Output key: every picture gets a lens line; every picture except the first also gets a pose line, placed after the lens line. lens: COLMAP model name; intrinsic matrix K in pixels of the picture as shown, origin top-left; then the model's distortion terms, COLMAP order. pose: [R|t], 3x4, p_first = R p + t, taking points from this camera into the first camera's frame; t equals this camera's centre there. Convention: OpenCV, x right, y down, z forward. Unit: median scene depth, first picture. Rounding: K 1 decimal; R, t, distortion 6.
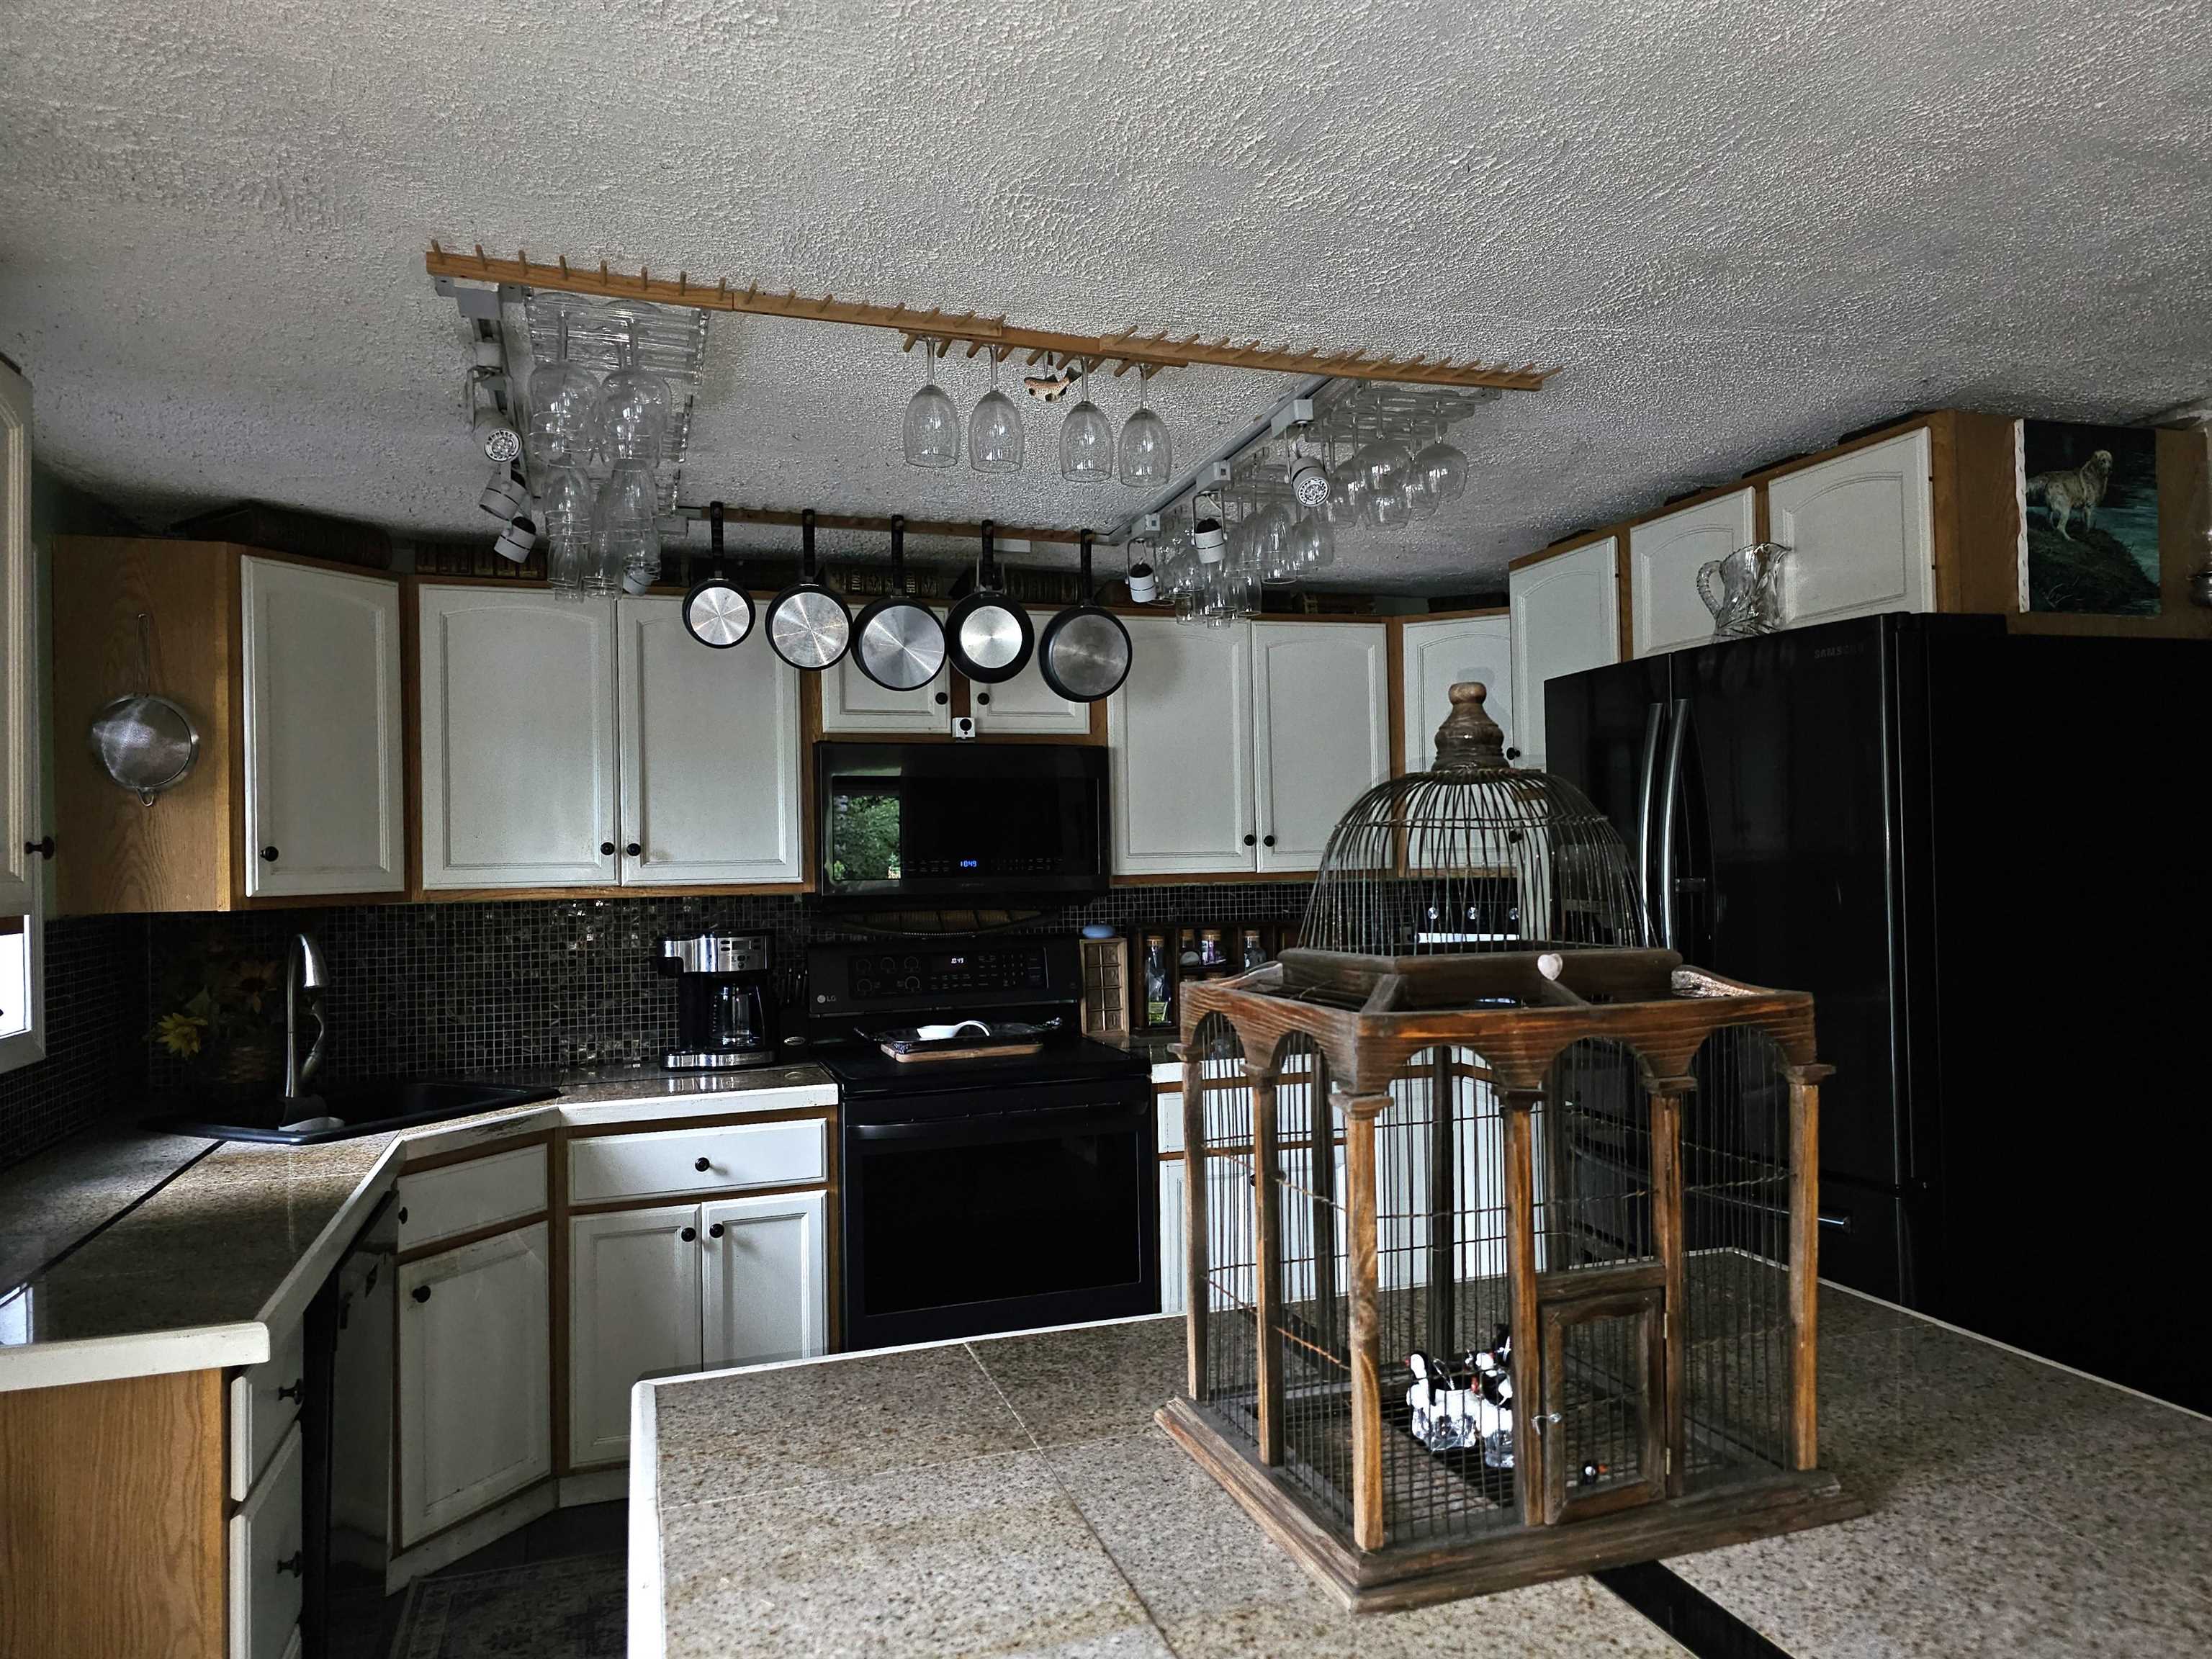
lens RADIAL K [[1468.0, 0, 1106.0], [0, 1468.0, 829.5], [0, 0, 1]] dist [0.058613, -0.000455]
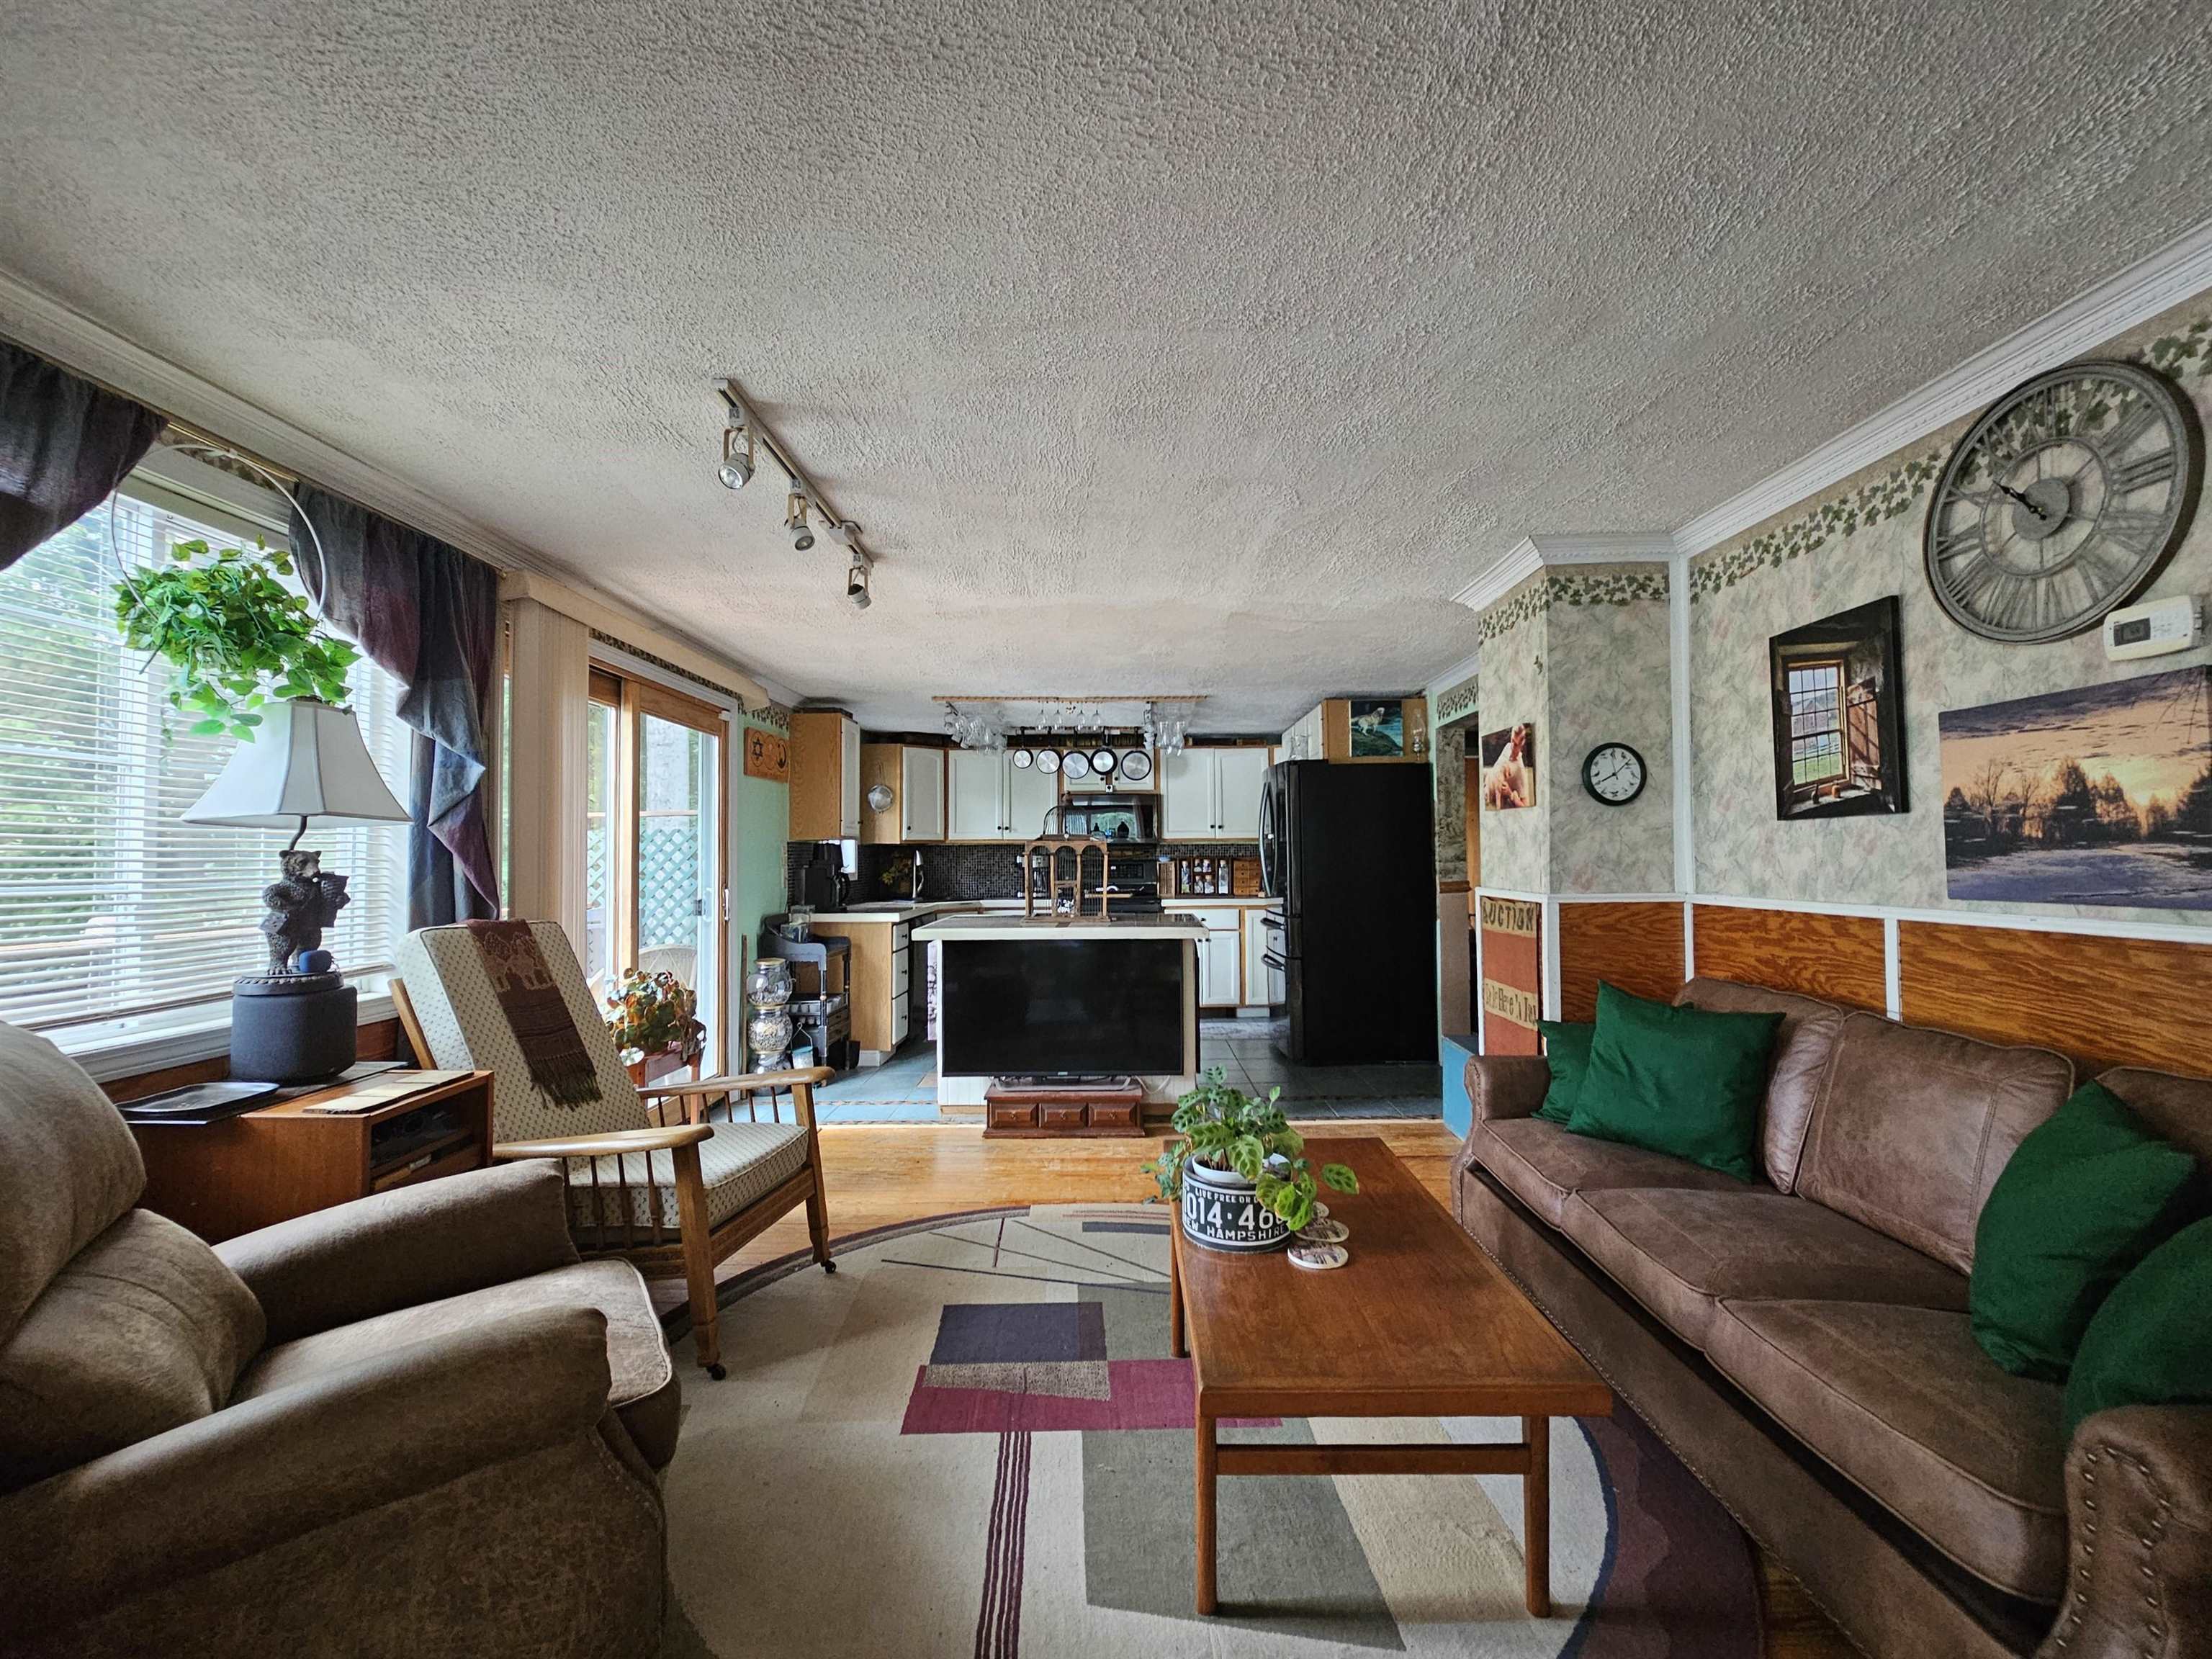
lens RADIAL K [[909.7, 0, 1111.8], [0, 909.7, 835.1], [0, 0, 1]] dist [-0.001796, 0.000097]
pose [[0.948692, 0.003199, -0.316185, 0.608066], [-0.003097, 0.999995, 0.000826, 0.029252], [0.316186, 0.000195, 0.948697, -0.940344]]
